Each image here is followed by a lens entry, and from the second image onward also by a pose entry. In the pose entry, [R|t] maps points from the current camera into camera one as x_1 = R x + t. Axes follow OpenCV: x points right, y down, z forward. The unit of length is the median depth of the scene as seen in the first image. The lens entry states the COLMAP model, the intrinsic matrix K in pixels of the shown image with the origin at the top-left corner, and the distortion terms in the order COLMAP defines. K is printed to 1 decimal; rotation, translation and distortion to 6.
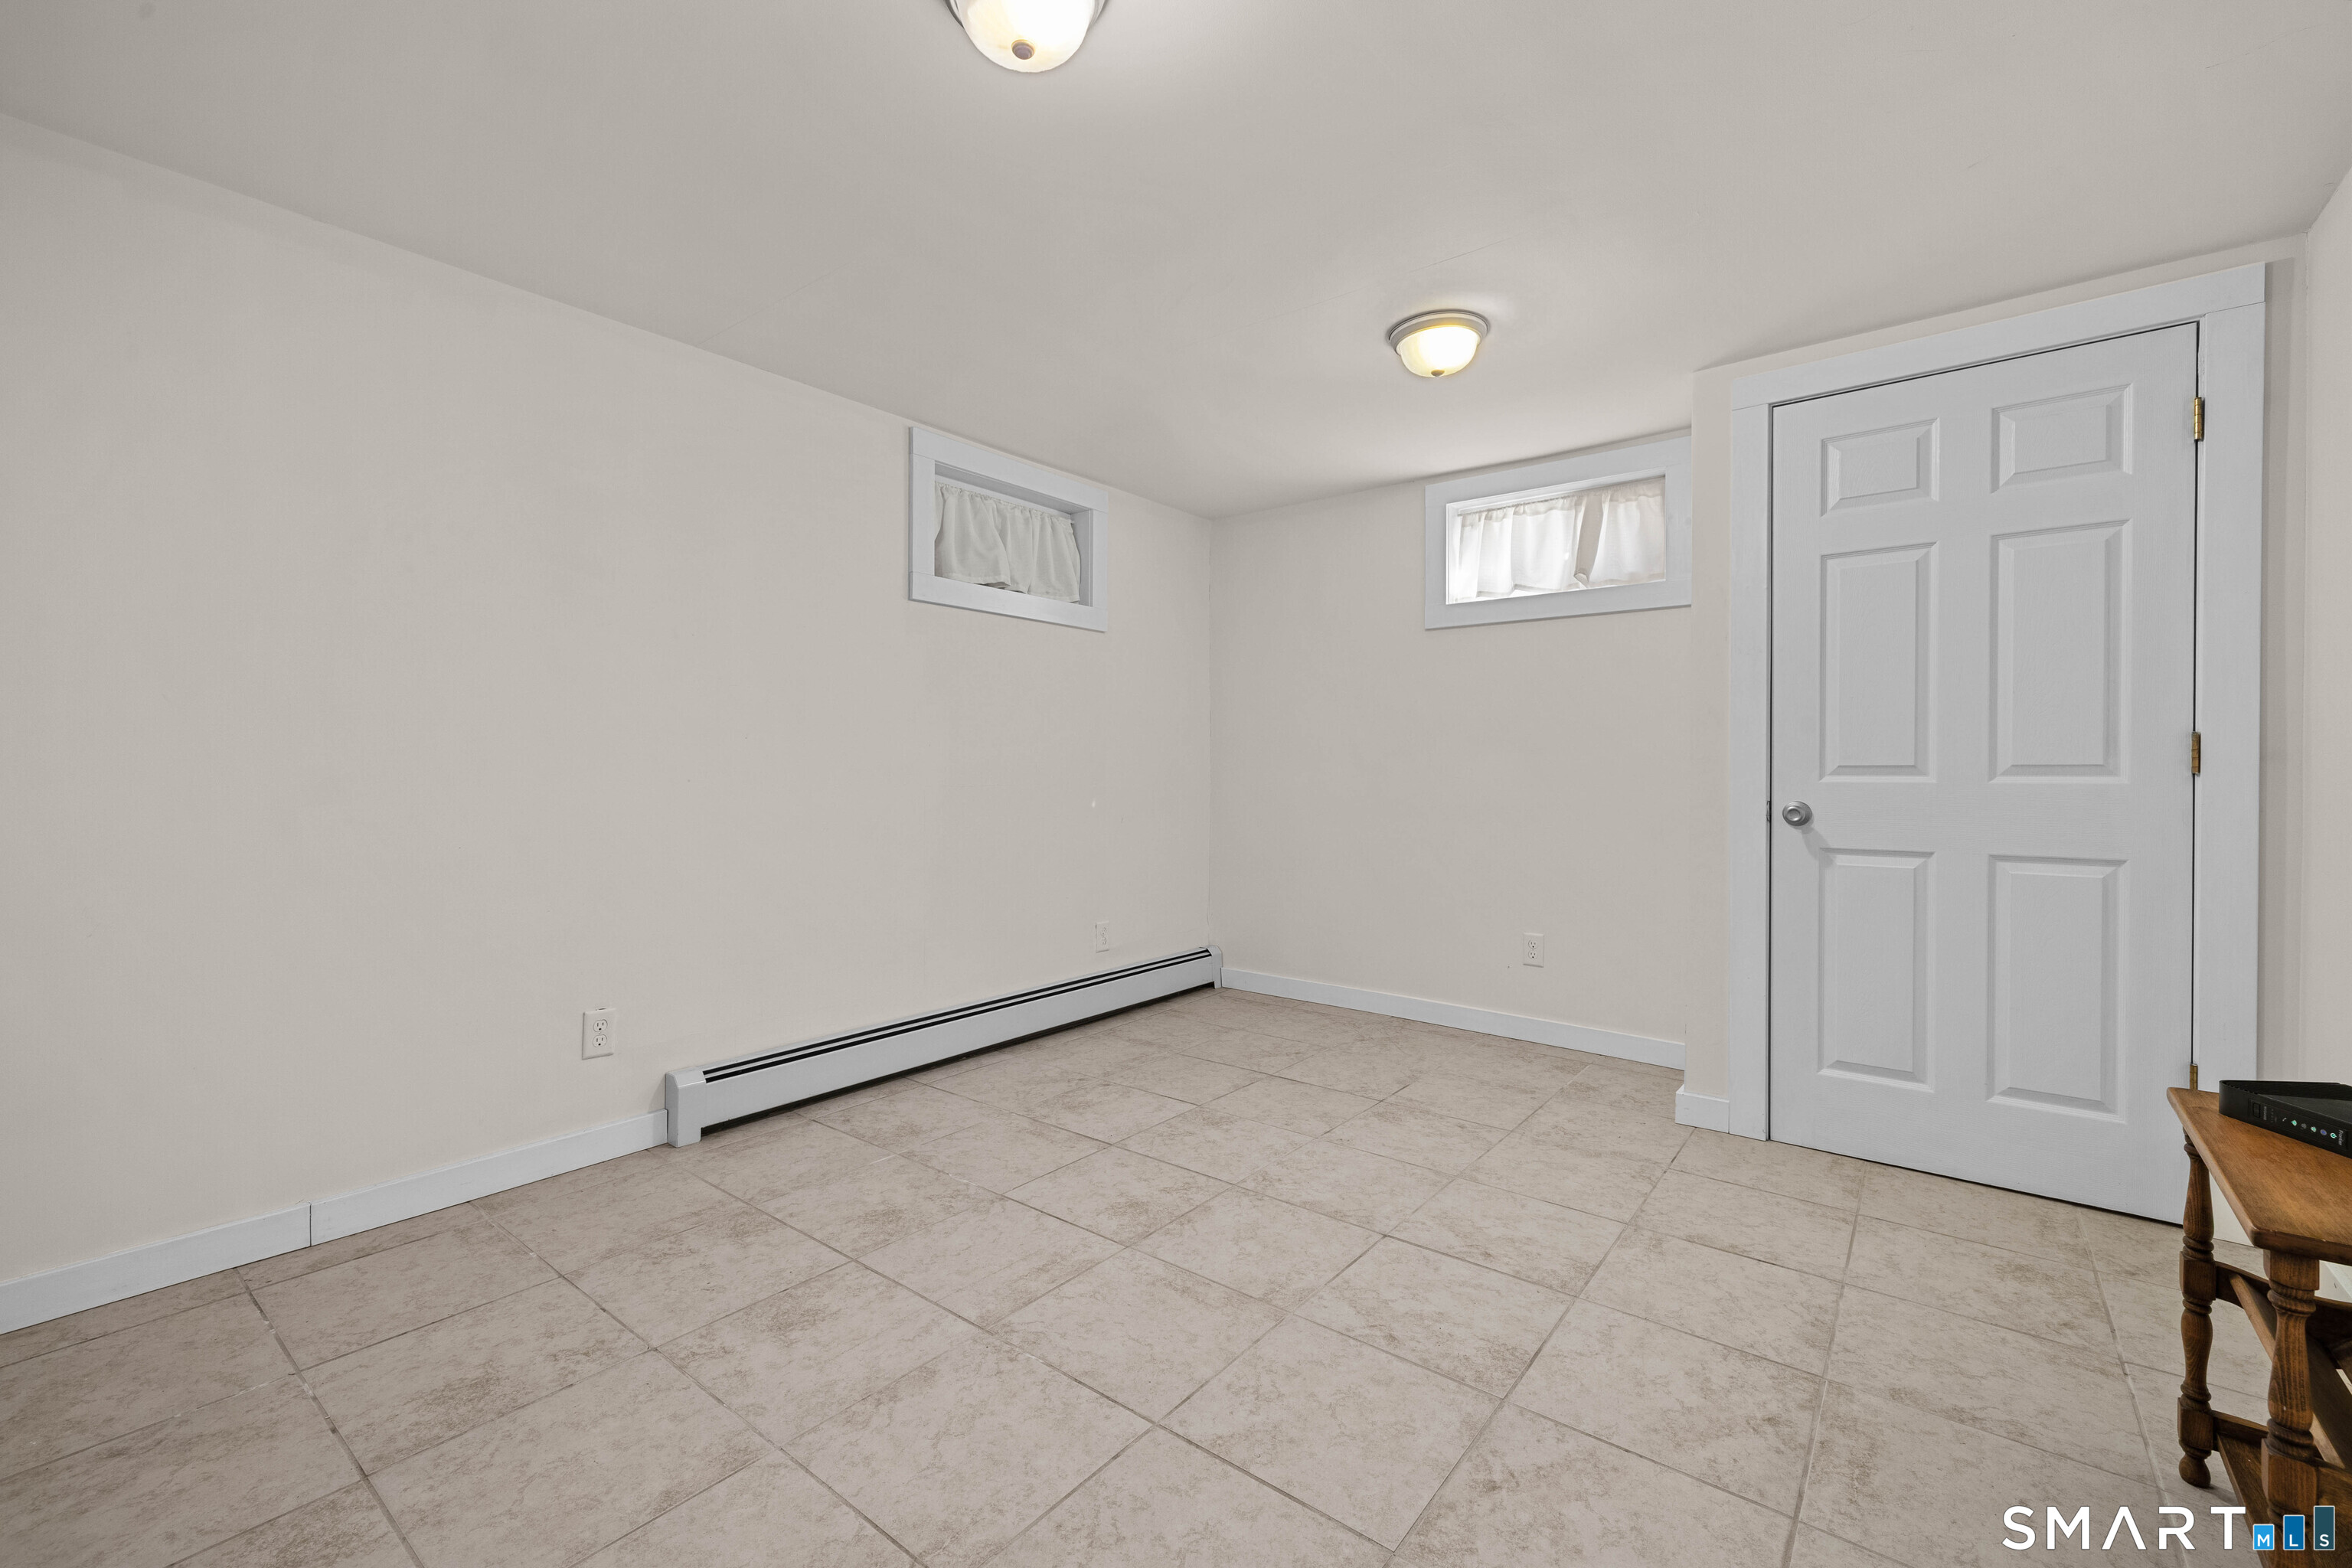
lens RADIAL K [[979.3, 0, 1161.7], [0, 979.3, 784.3], [0, 0, 1]] dist [0.007280, 0.000133]
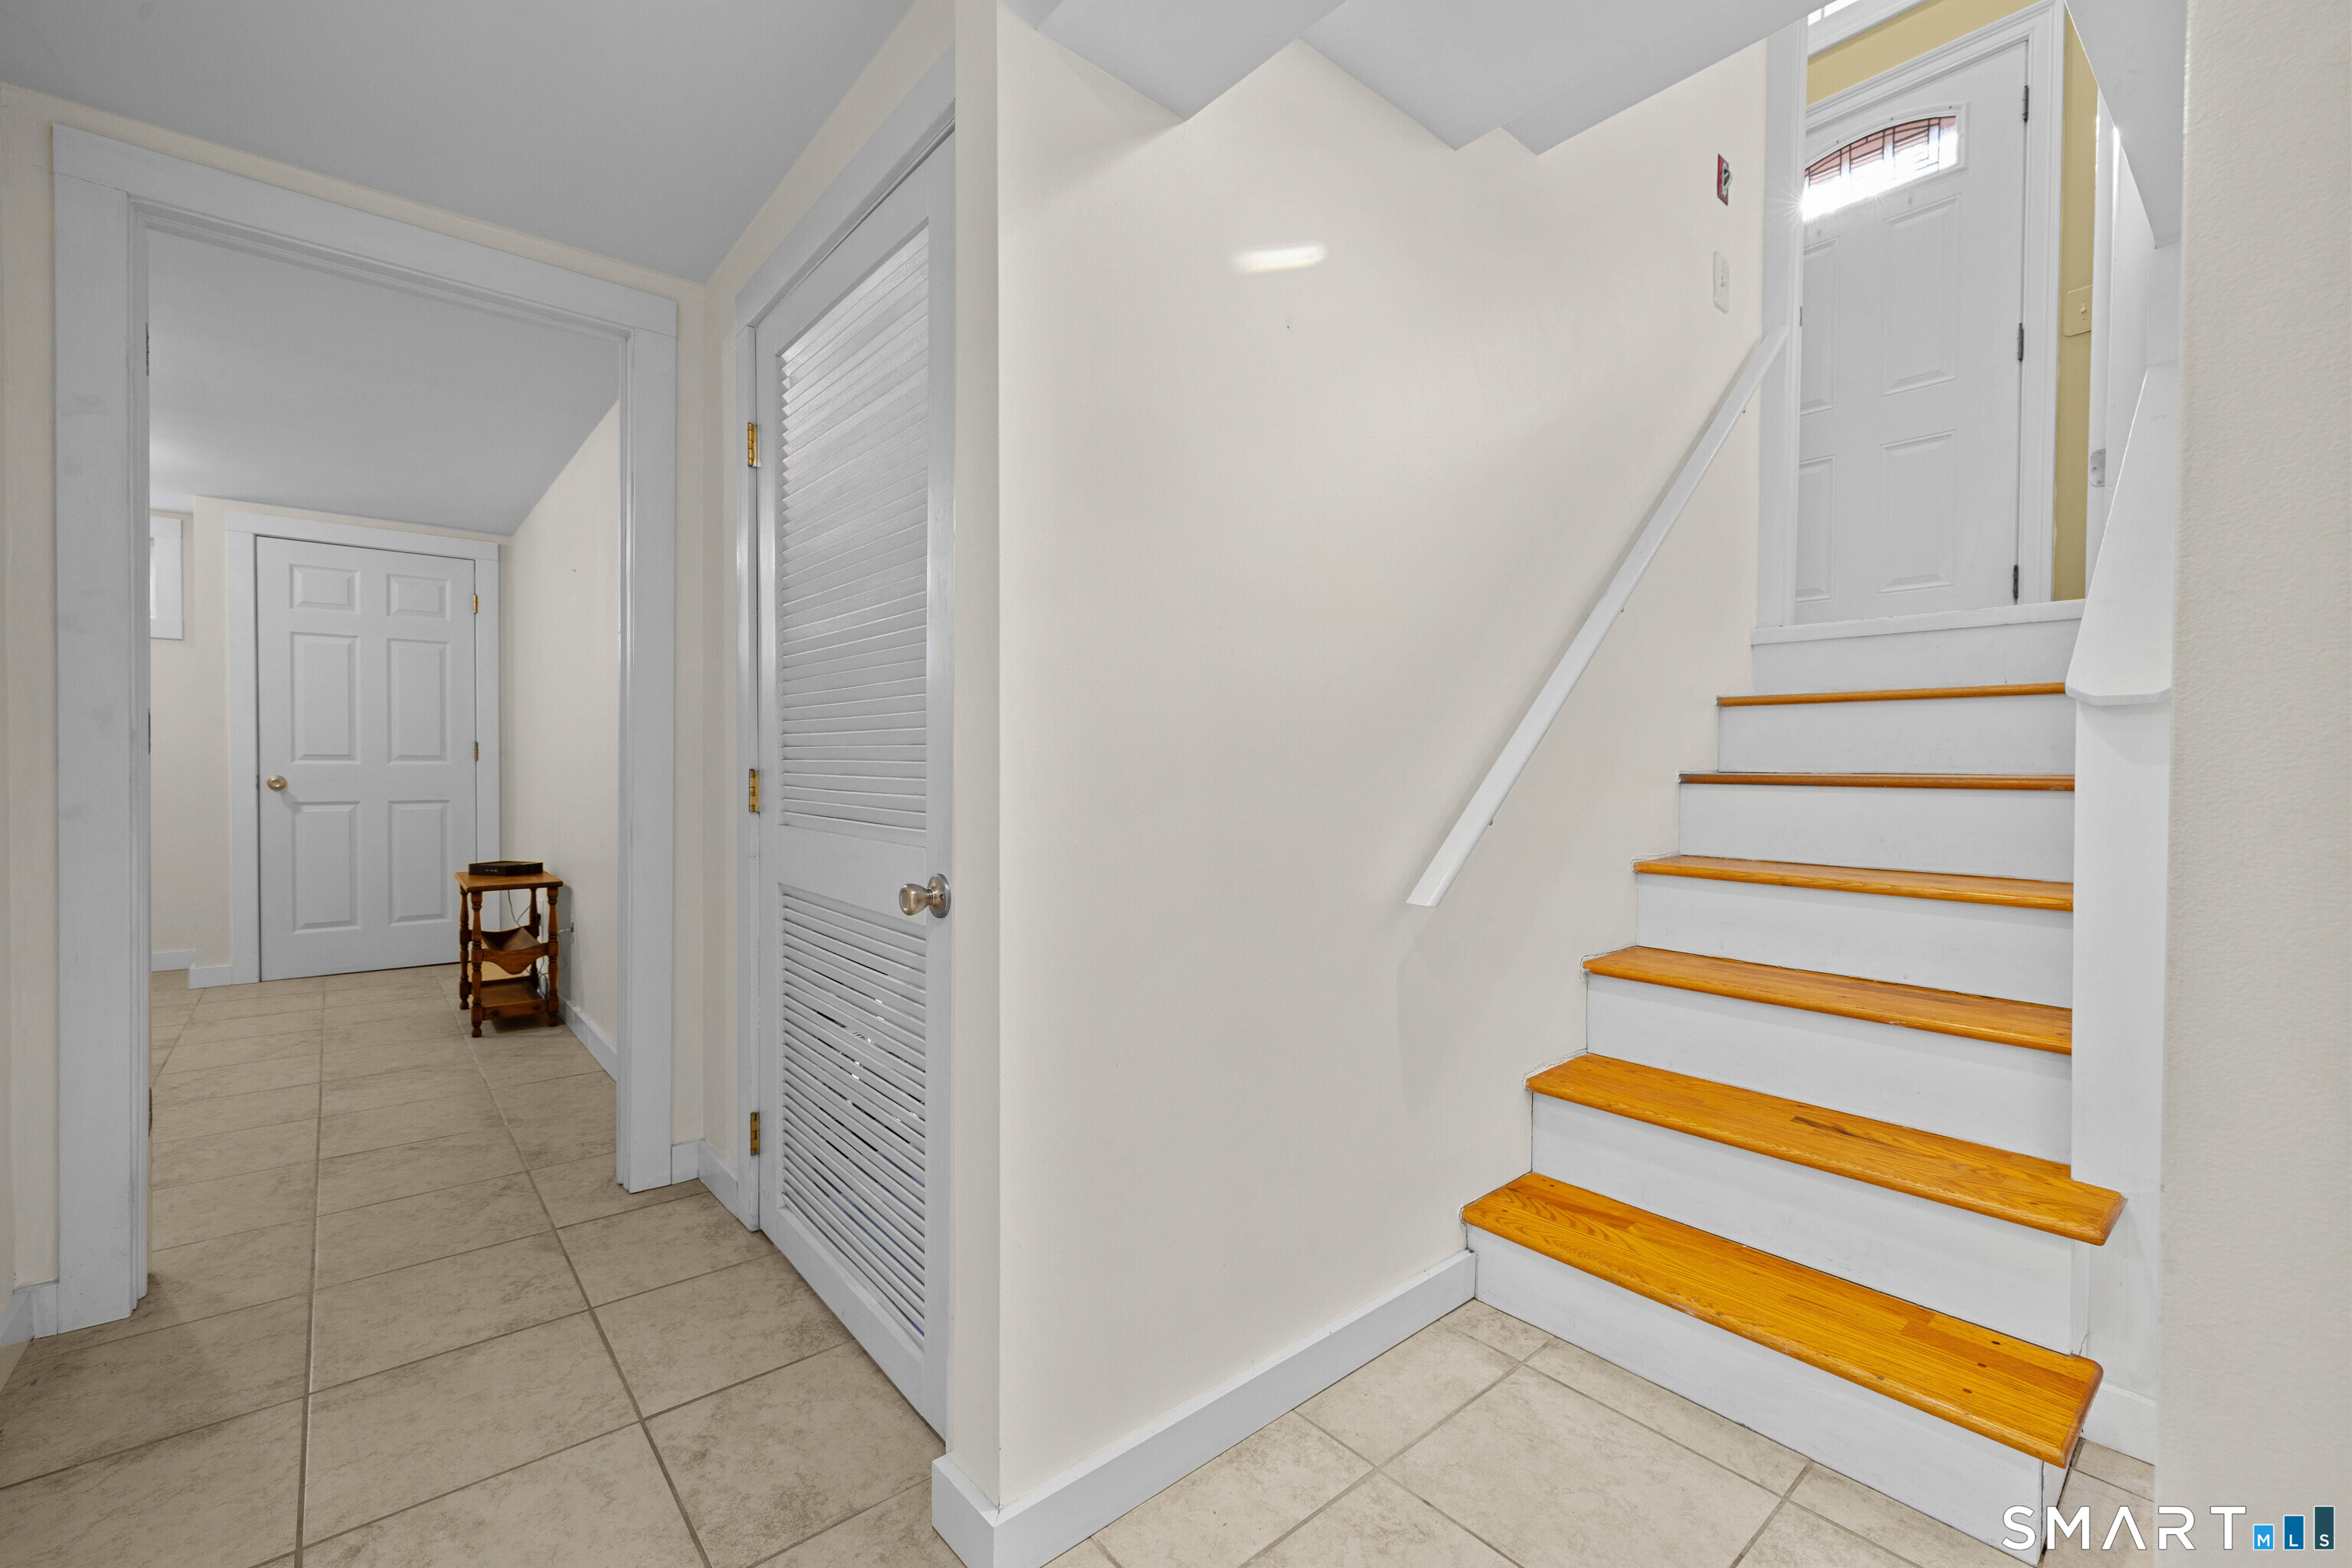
lens RADIAL K [[979.3, 0, 1161.2], [0, 979.3, 773.6], [0, 0, 1]] dist [0.007280, 0.000133]
pose [[0.192888, -0.017689, 0.981061, -0.740516], [0.000451, 0.999839, 0.017939, -0.016396], [-0.981221, -0.003018, 0.192865, -0.837848]]
